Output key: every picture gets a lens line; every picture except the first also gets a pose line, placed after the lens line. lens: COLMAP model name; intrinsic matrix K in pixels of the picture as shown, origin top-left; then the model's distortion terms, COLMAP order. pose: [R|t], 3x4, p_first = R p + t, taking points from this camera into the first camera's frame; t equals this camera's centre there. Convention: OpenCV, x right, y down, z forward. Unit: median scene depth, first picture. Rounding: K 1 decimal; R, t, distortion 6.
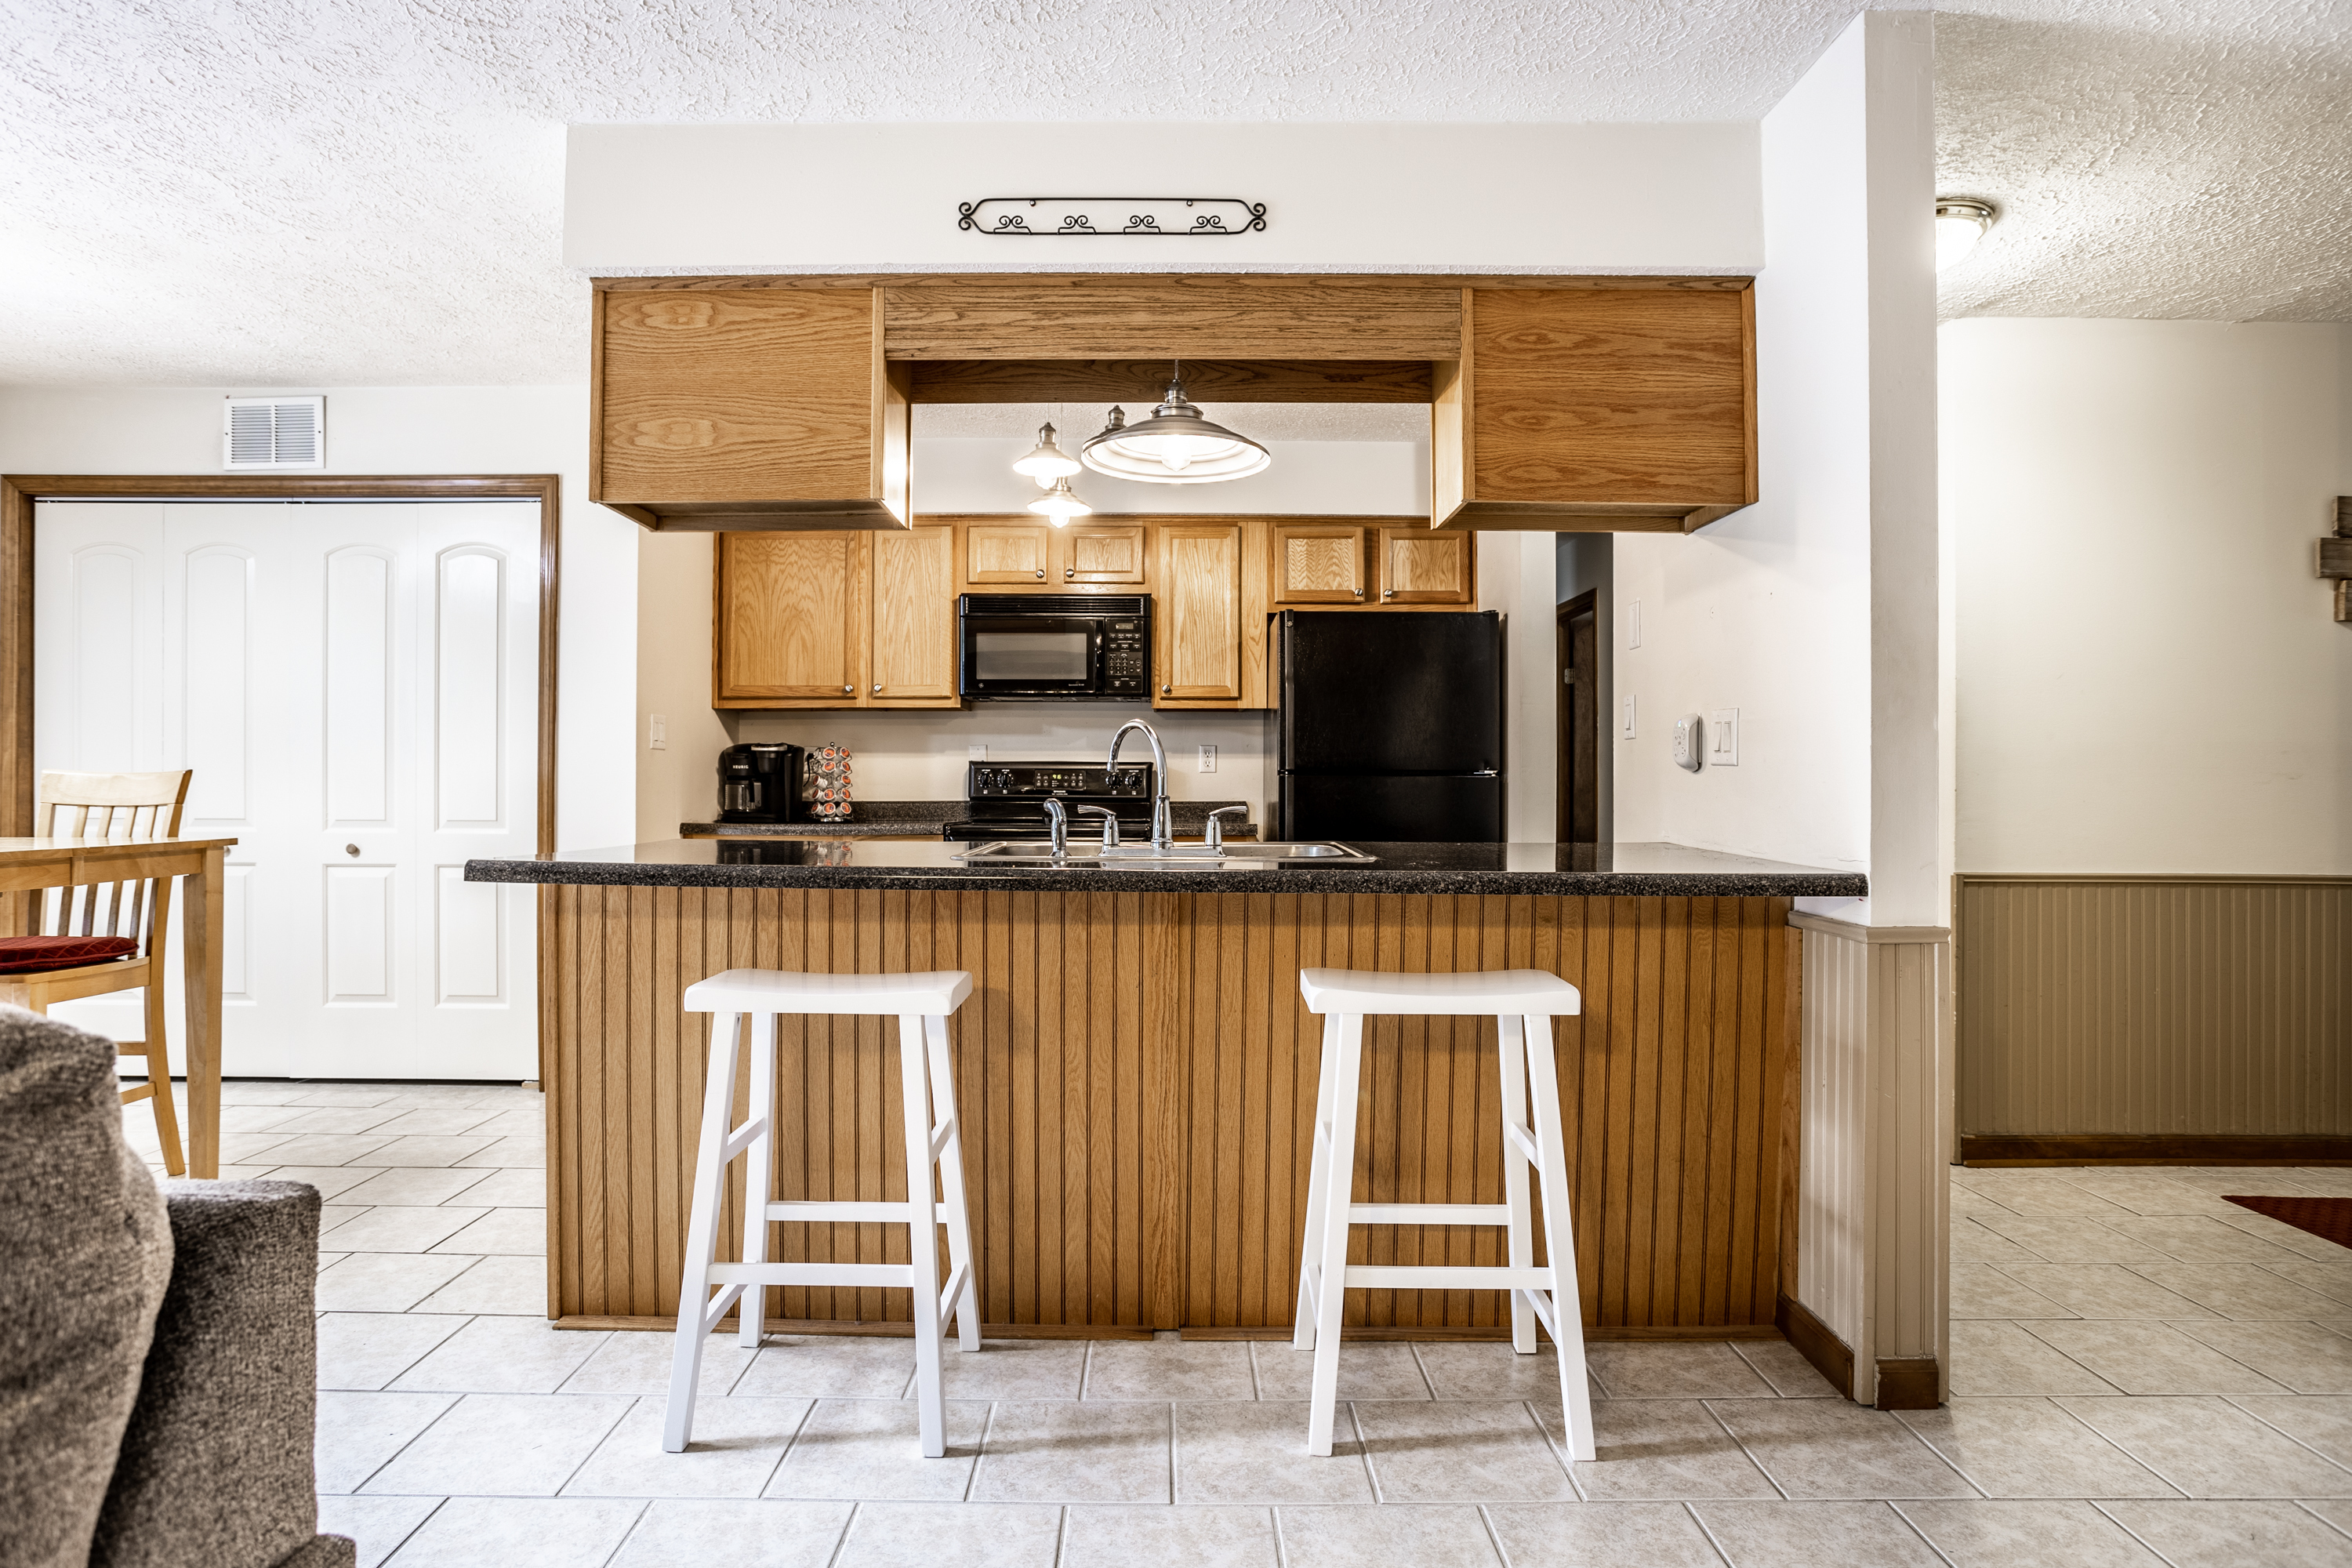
lens RADIAL K [[1230.1, 0, 1150.7], [0, 1230.1, 779.5], [0, 0, 1]] dist [-0.070997, 0.048011]
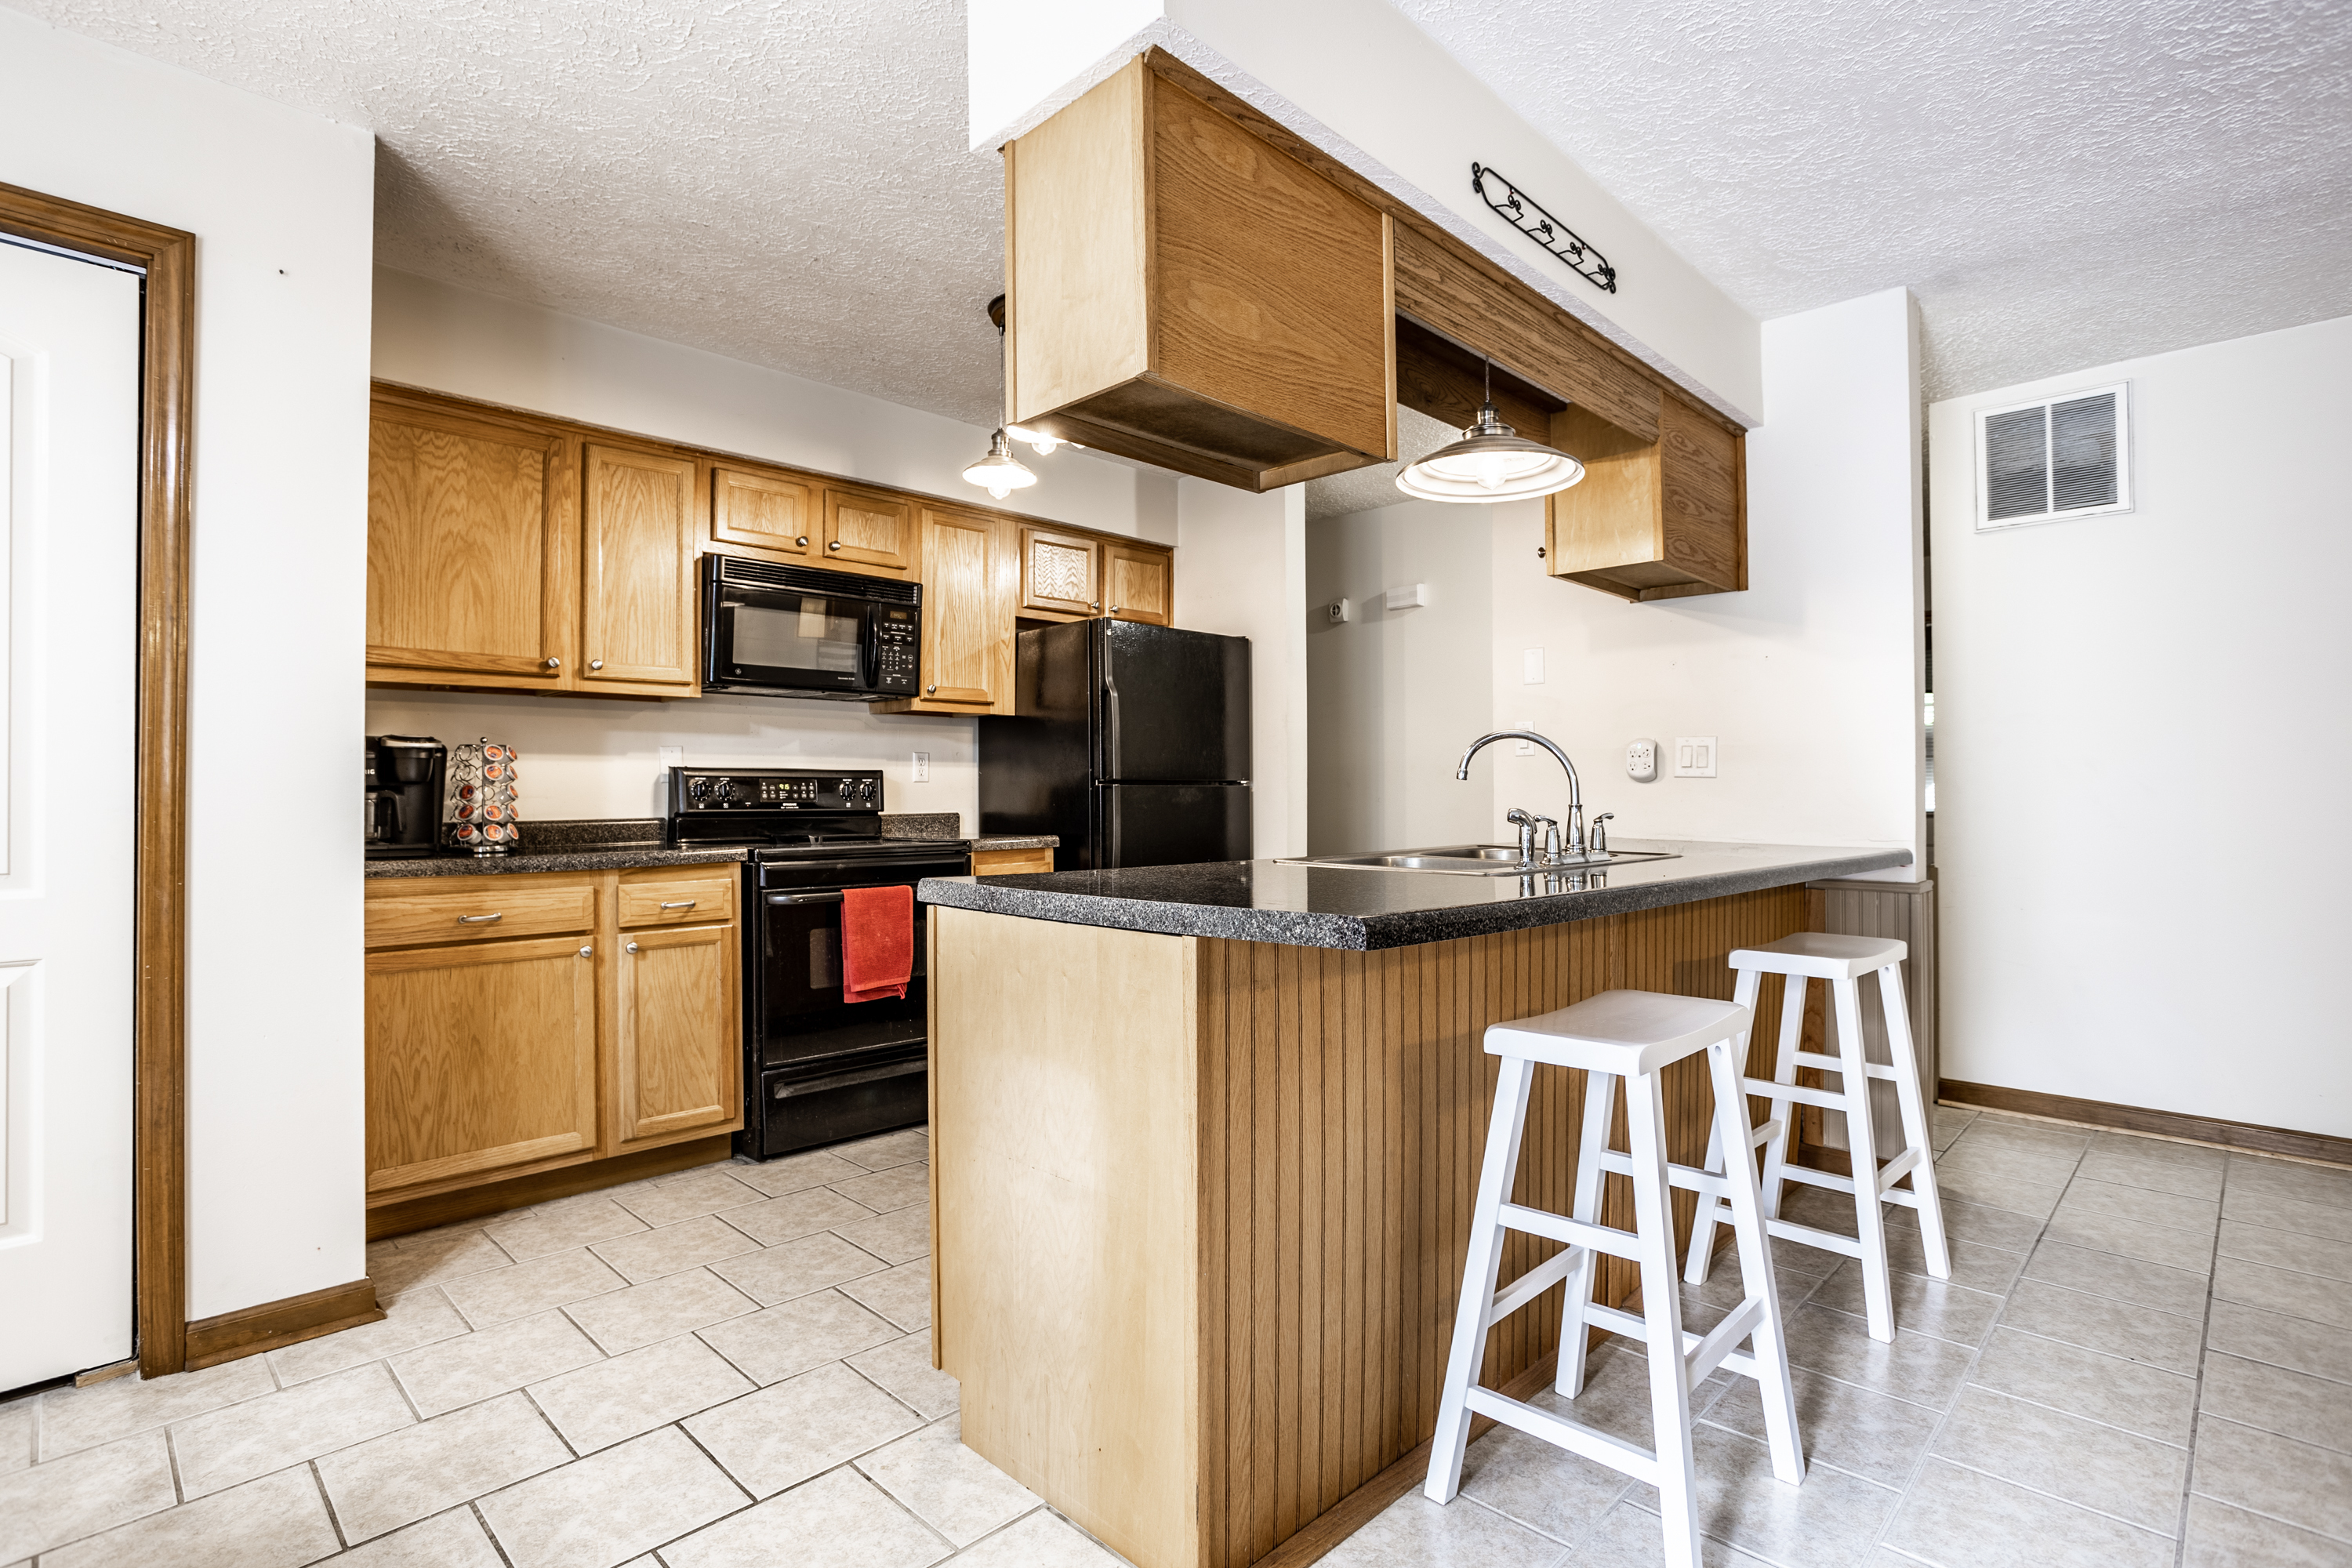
lens RADIAL K [[1143.3, 0, 1161.1], [0, 1143.3, 779.9], [0, 0, 1]] dist [-0.052364, 0.025436]
pose [[0.700153, 0.002881, 0.713987, -0.534004], [0.002879, 0.999972, -0.006857, -0.000599], [-0.713987, 0.006856, 0.700126, 0.329801]]
